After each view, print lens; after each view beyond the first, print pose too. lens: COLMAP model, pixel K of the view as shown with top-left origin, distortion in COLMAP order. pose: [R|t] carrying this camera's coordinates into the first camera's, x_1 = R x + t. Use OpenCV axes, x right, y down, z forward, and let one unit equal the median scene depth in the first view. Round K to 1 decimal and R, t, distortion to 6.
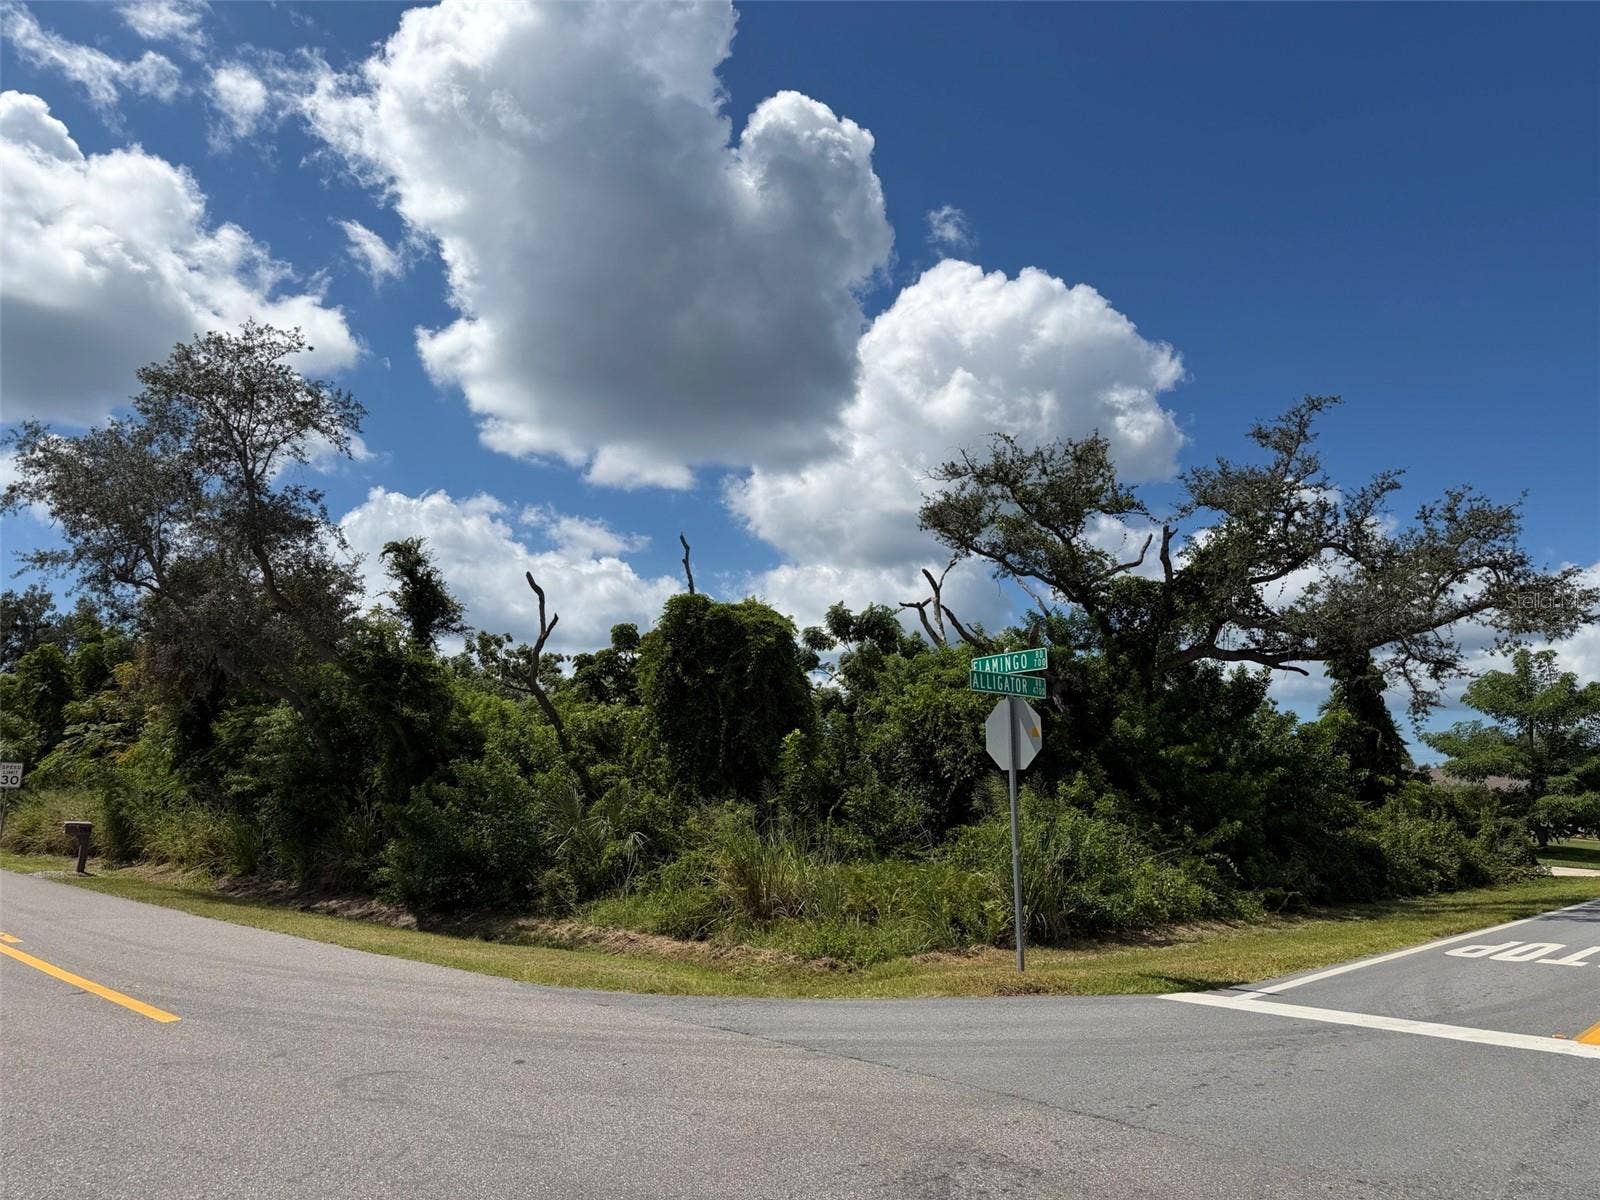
lens RADIAL K [[1096.6, 0, 792.5], [0, 1096.6, 599.6], [0, 0, 1]] dist [0.051057, -0.089486]
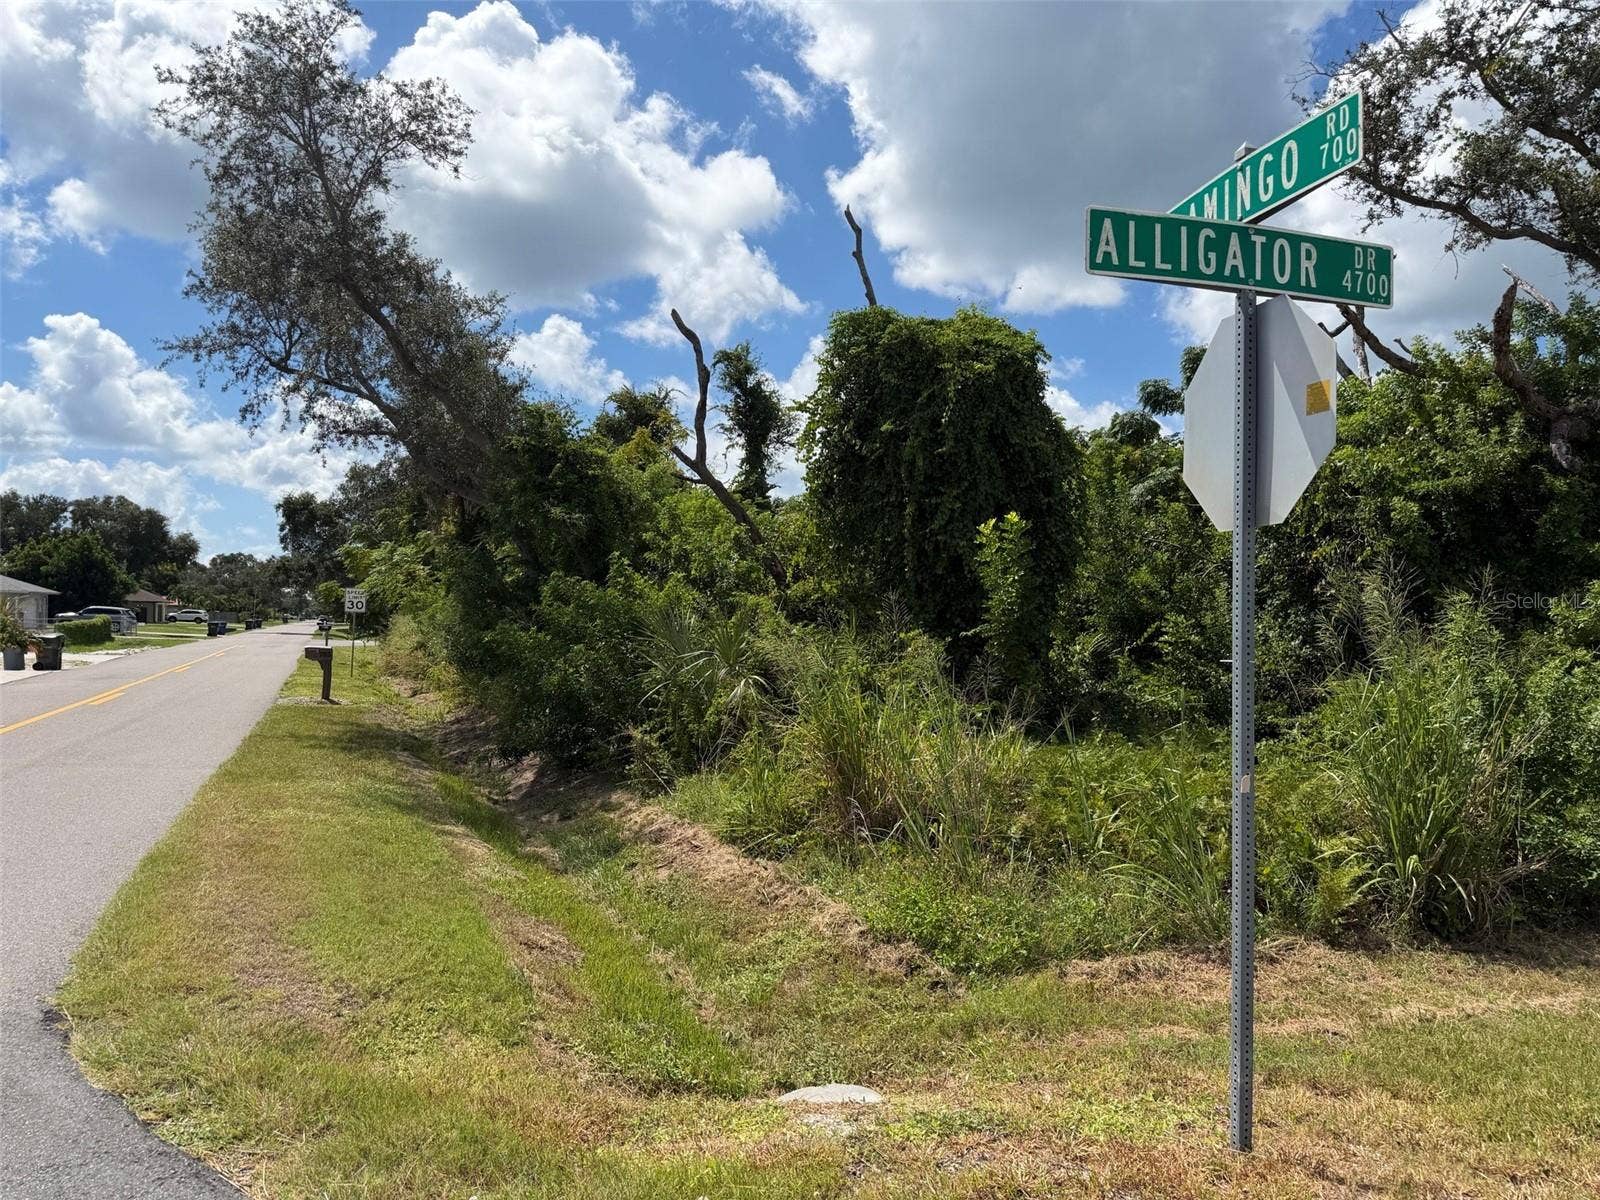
lens RADIAL K [[1080.7, 0, 805.3], [0, 1080.7, 621.8], [0, 0, 1]] dist [0.135554, -0.192316]
pose [[0.922360, 0.001586, -0.386329, 0.119831], [0.060566, 0.987033, 0.148654, 0.078800], [0.381556, -0.160511, 0.910303, 0.395311]]
